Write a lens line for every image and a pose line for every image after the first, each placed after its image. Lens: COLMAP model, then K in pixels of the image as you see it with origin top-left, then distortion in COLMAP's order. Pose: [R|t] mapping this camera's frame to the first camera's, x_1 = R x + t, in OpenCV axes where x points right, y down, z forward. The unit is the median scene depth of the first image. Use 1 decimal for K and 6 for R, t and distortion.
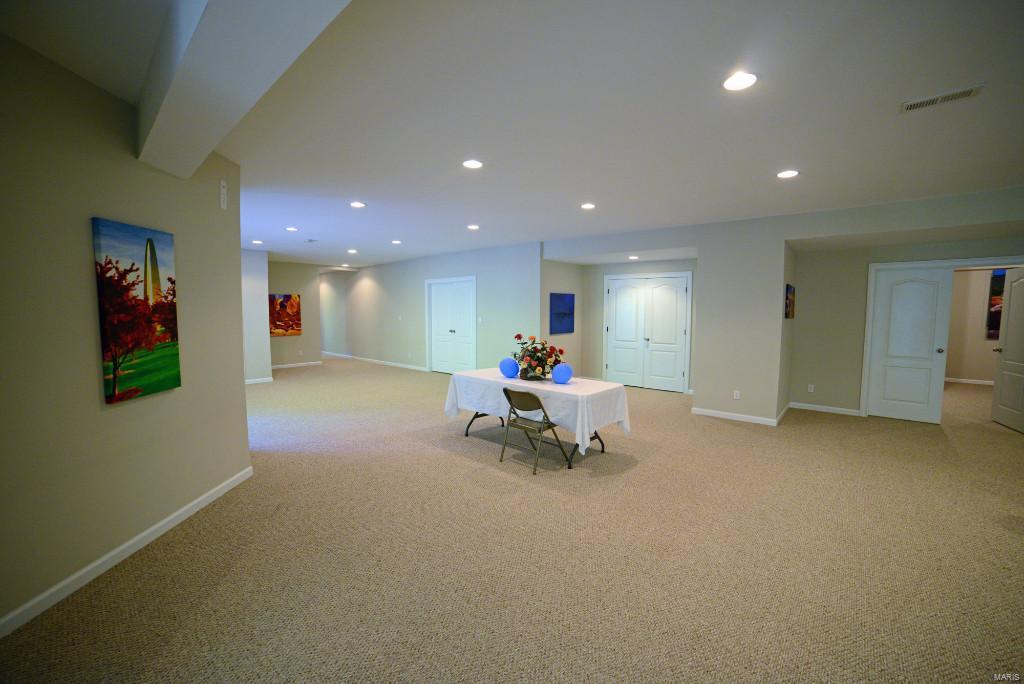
lens RADIAL K [[422.3, 0, 512.0], [0, 422.3, 342.0], [0, 0, 1]] dist [-0.028048, 0.000347]
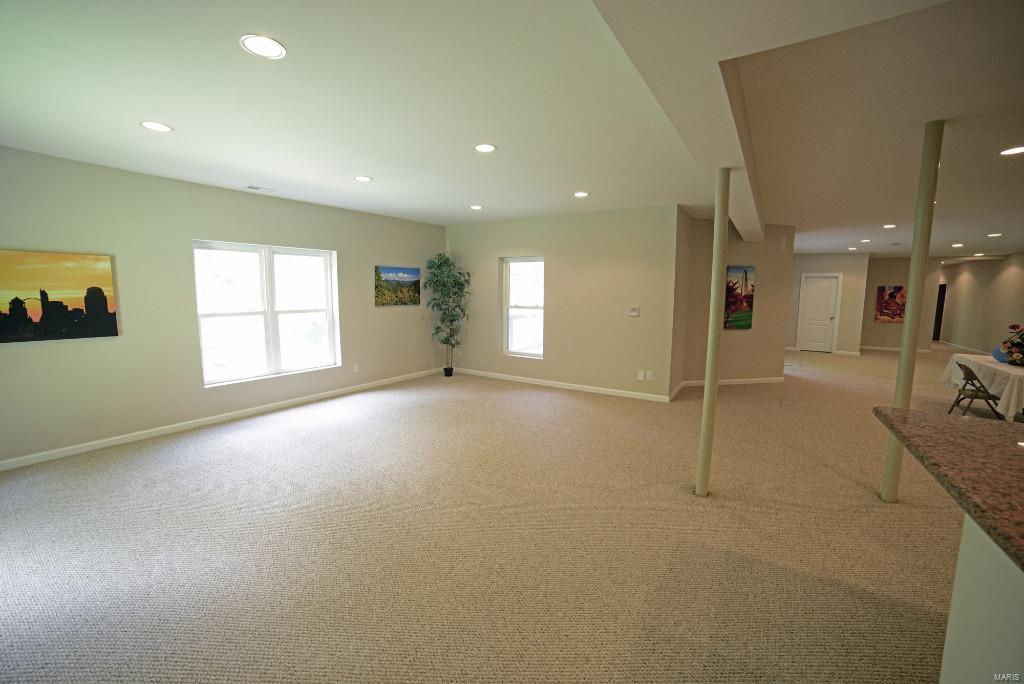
lens RADIAL K [[422.3, 0, 512.0], [0, 422.3, 342.0], [0, 0, 1]] dist [-0.028048, 0.000347]
pose [[0.197427, 0.116806, -0.973334, 1.360311], [-0.088886, 0.990919, 0.100887, 0.061935], [0.976280, 0.066598, 0.206017, -0.900191]]
